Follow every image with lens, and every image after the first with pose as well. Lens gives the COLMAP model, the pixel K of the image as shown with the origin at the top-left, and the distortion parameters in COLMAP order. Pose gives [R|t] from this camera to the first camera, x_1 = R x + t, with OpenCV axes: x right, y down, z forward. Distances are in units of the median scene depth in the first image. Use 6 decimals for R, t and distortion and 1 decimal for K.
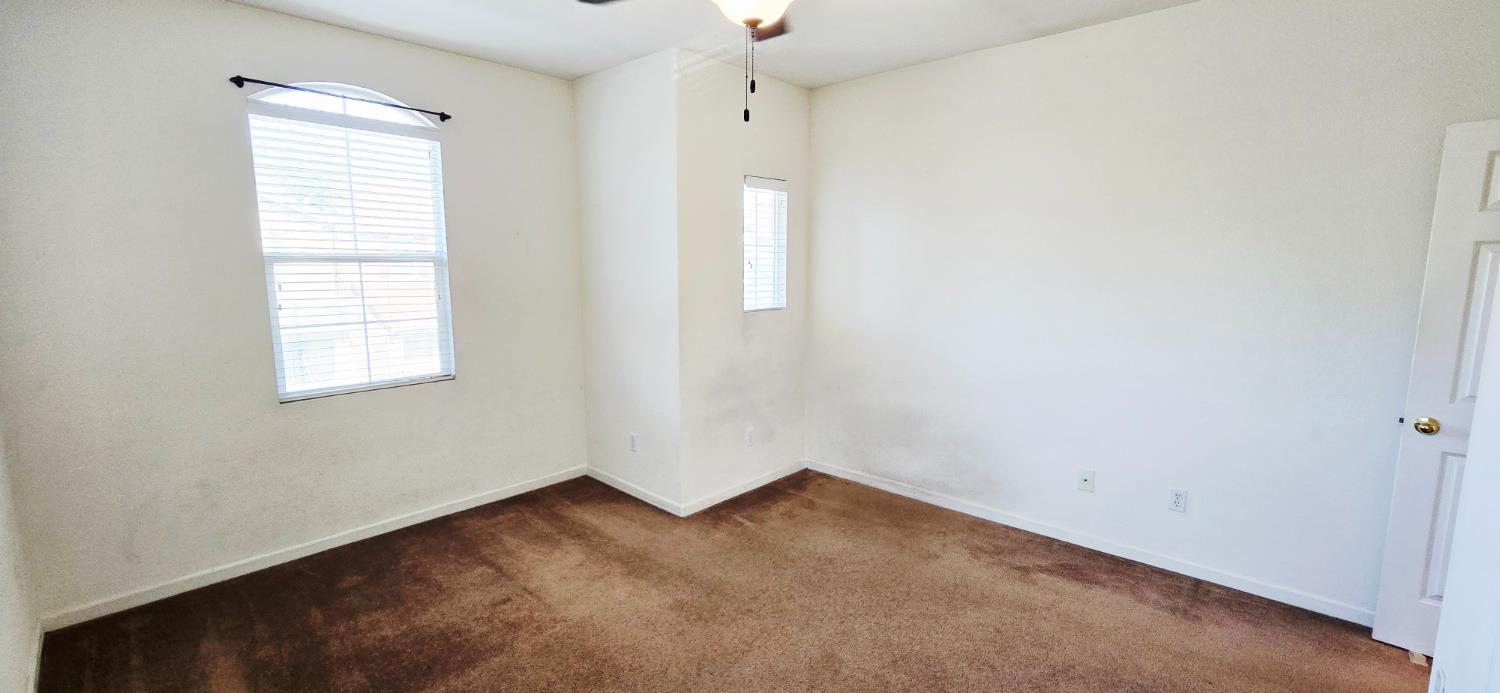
lens RADIAL K [[615.4, 0, 752.7], [0, 615.4, 345.1], [0, 0, 1]] dist [-0.001604, 0.000537]
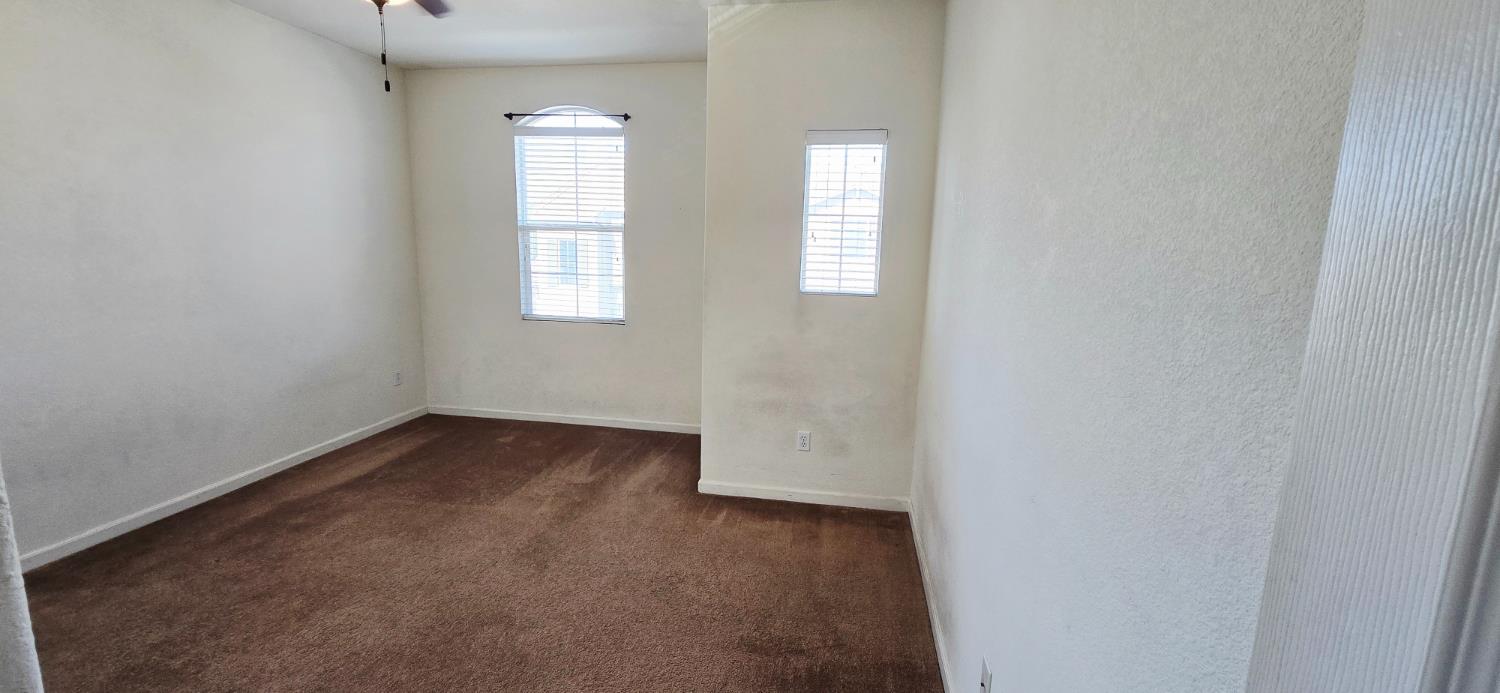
lens RADIAL K [[615.4, 0, 752.4], [0, 615.4, 341.8], [0, 0, 1]] dist [-0.001604, 0.000537]
pose [[0.544087, 0.148016, -0.825870, 0.738929], [-0.140037, 0.986529, 0.084554, -0.055366], [0.827260, 0.069648, 0.557485, 0.525756]]
